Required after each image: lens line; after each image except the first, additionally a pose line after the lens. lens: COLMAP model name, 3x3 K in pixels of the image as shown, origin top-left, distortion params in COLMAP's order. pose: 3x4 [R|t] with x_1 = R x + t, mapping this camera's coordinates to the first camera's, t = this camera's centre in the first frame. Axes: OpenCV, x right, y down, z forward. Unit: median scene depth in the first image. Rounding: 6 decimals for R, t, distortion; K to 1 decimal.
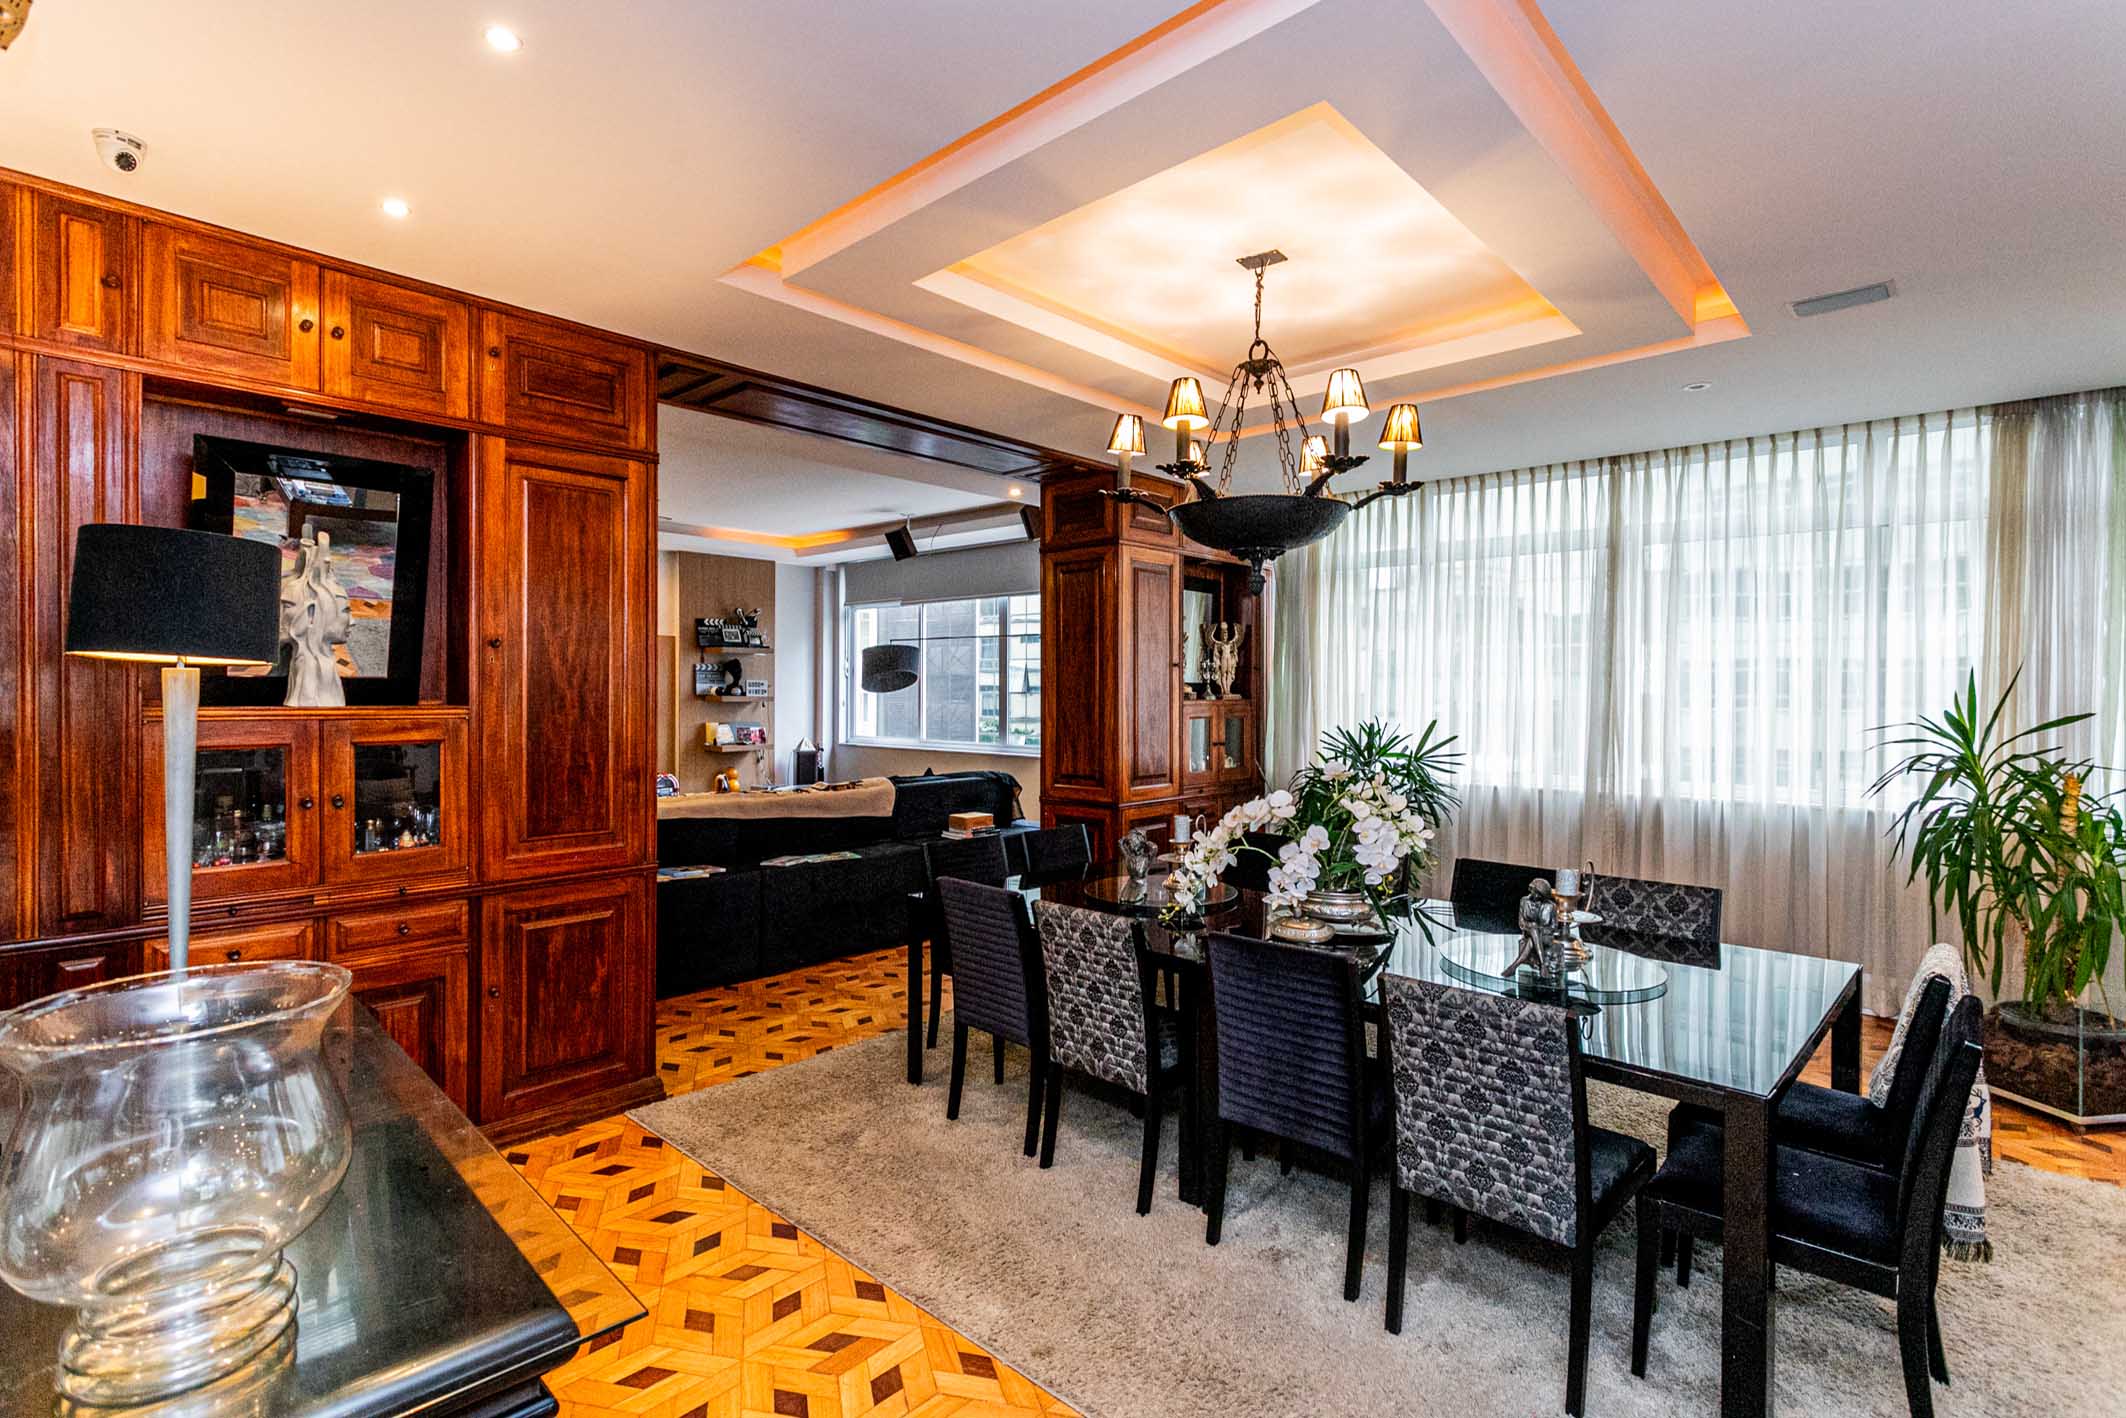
lens RADIAL K [[1006.2, 0, 1060.1], [0, 1006.2, 695.4], [0, 0, 1]] dist [0.000459, 0.001581]
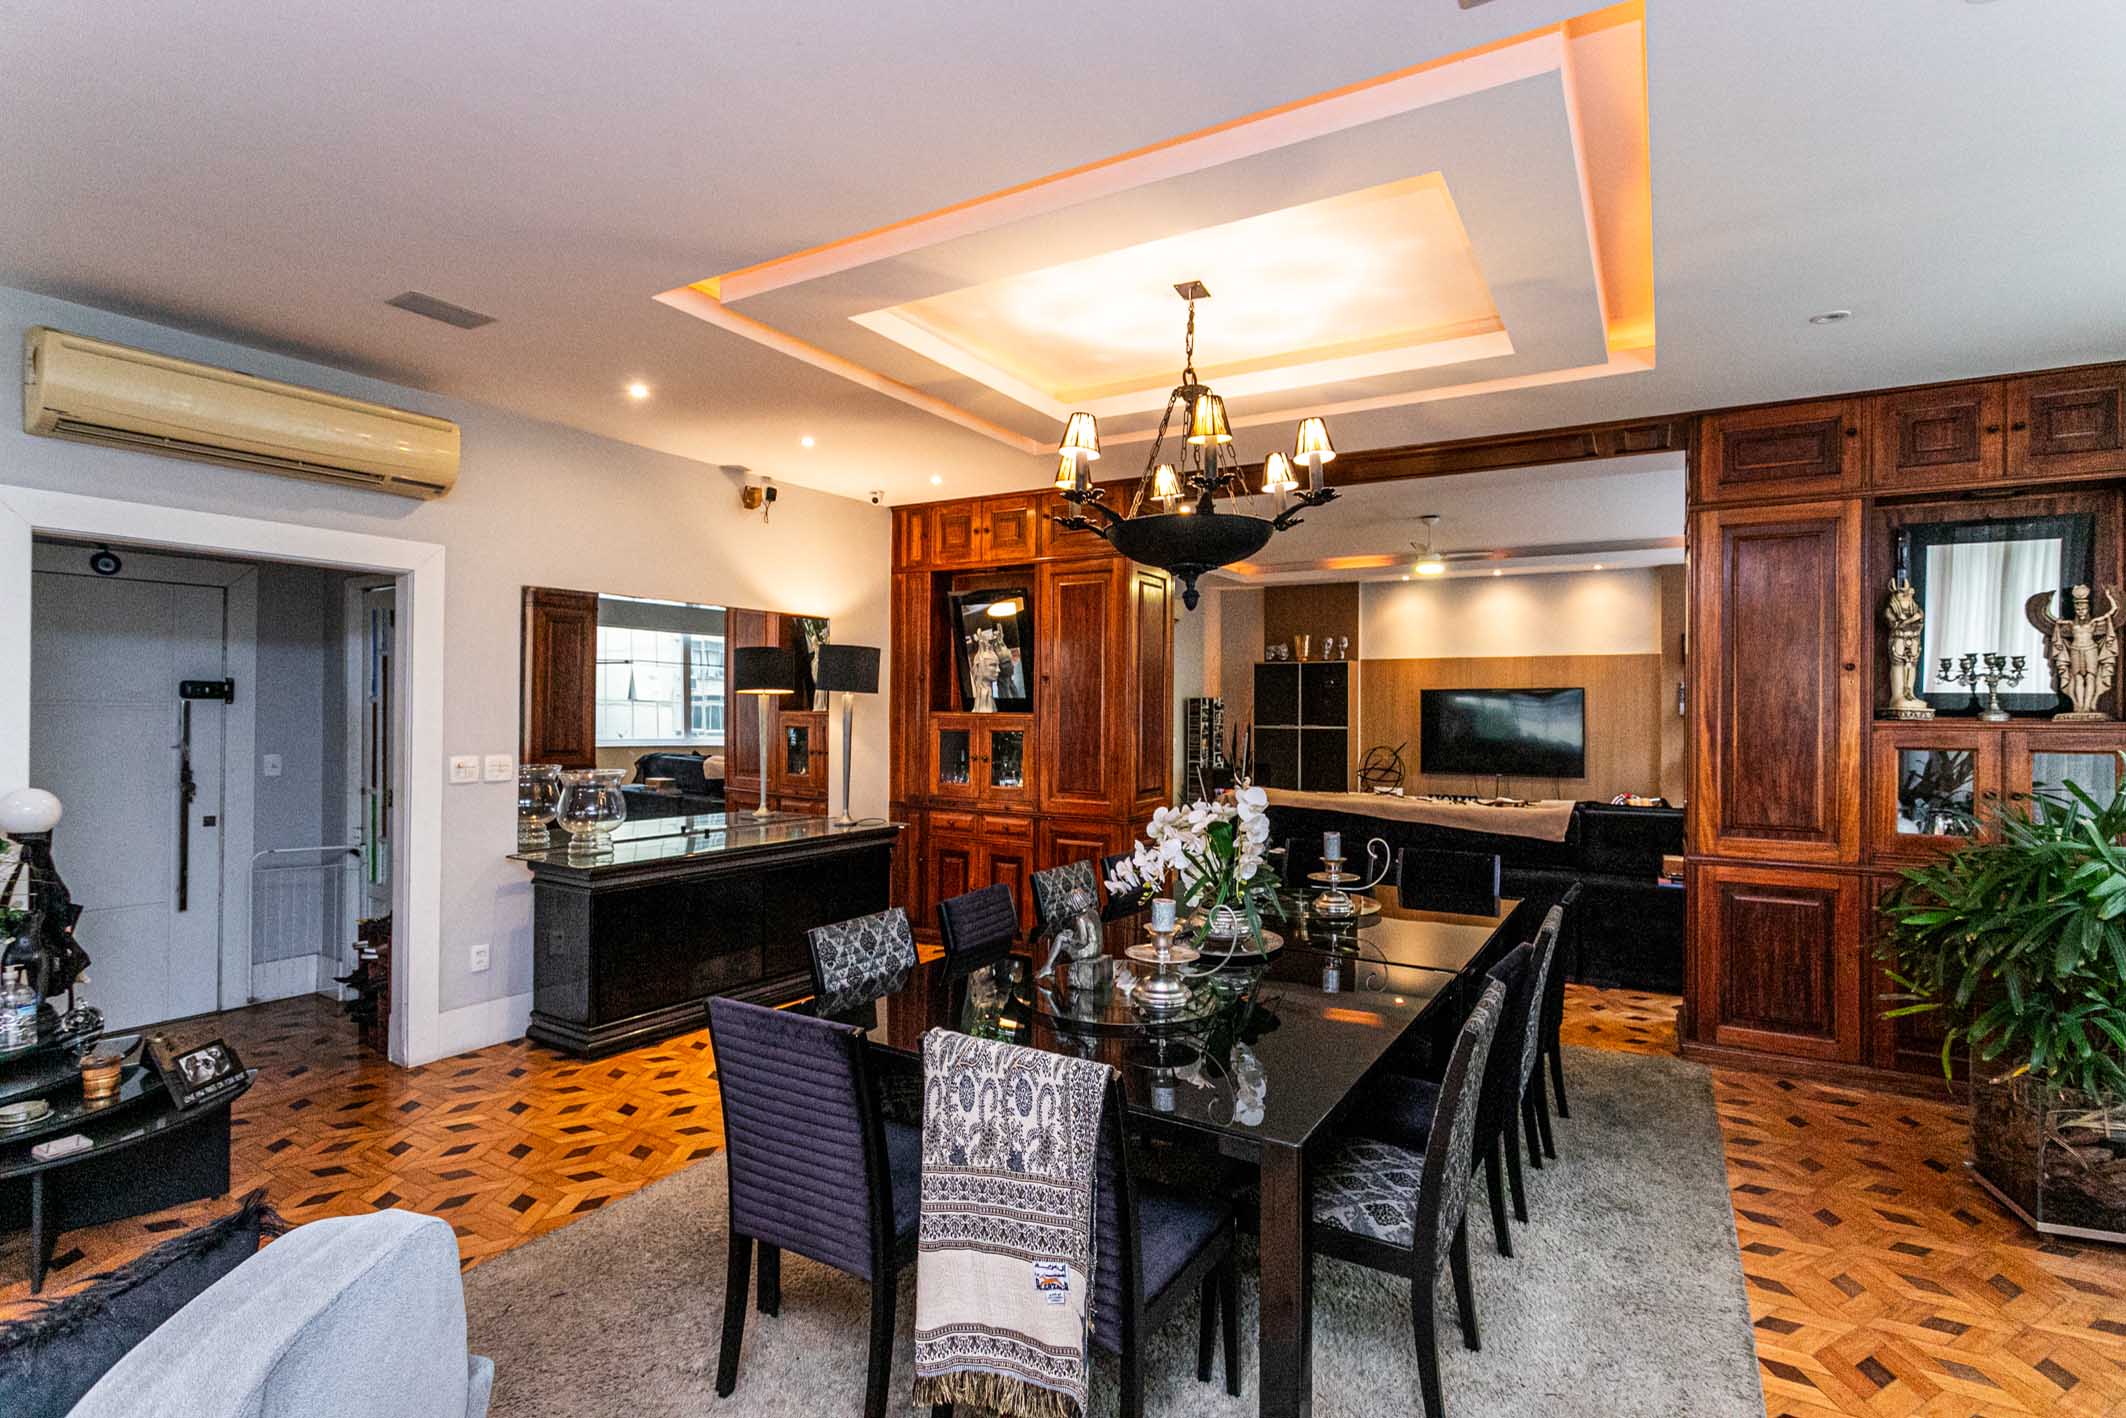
lens RADIAL K [[1007.4, 0, 1067.0], [0, 1007.4, 706.8], [0, 0, 1]] dist [-0.000629, 0.001043]
pose [[0.216603, -0.004796, -0.976248, 1.175527], [-0.009793, 0.999927, -0.007085, 0.010721], [0.976211, 0.011095, 0.216540, 0.640740]]
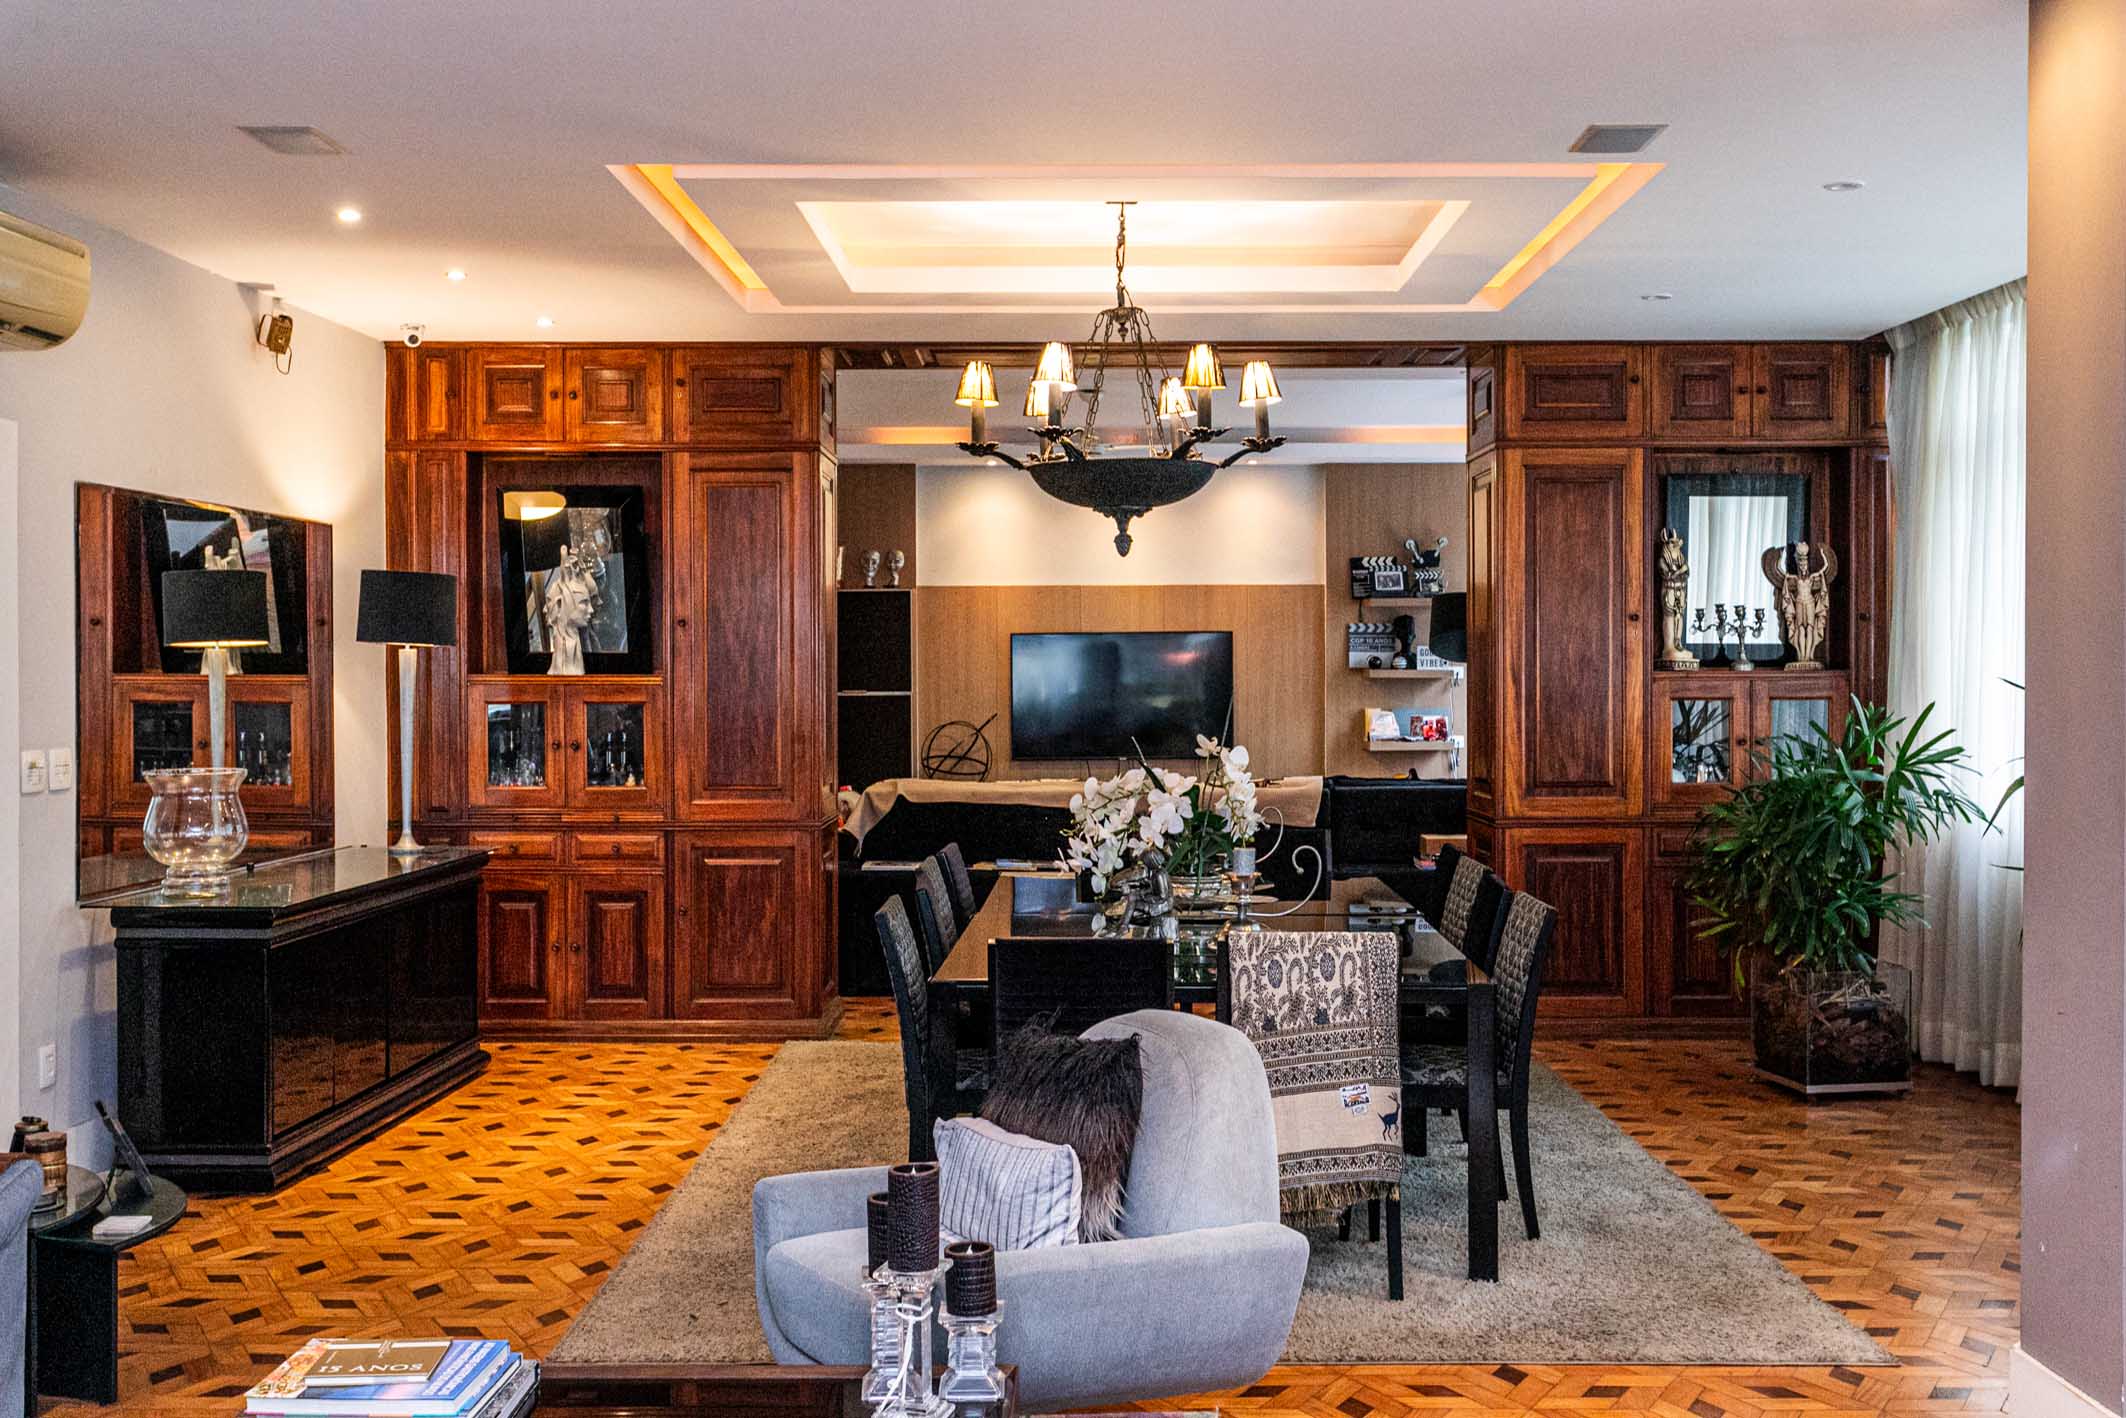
lens RADIAL K [[2131.2, 0, 1063.0], [0, 2131.2, 691.3], [0, 0, 1]] dist [0.015434, -0.003380]
pose [[0.675225, 0.003104, -0.737605, 1.606025], [0.002613, 0.999975, 0.006601, 0.014192], [0.737607, -0.006384, 0.675200, -0.383312]]
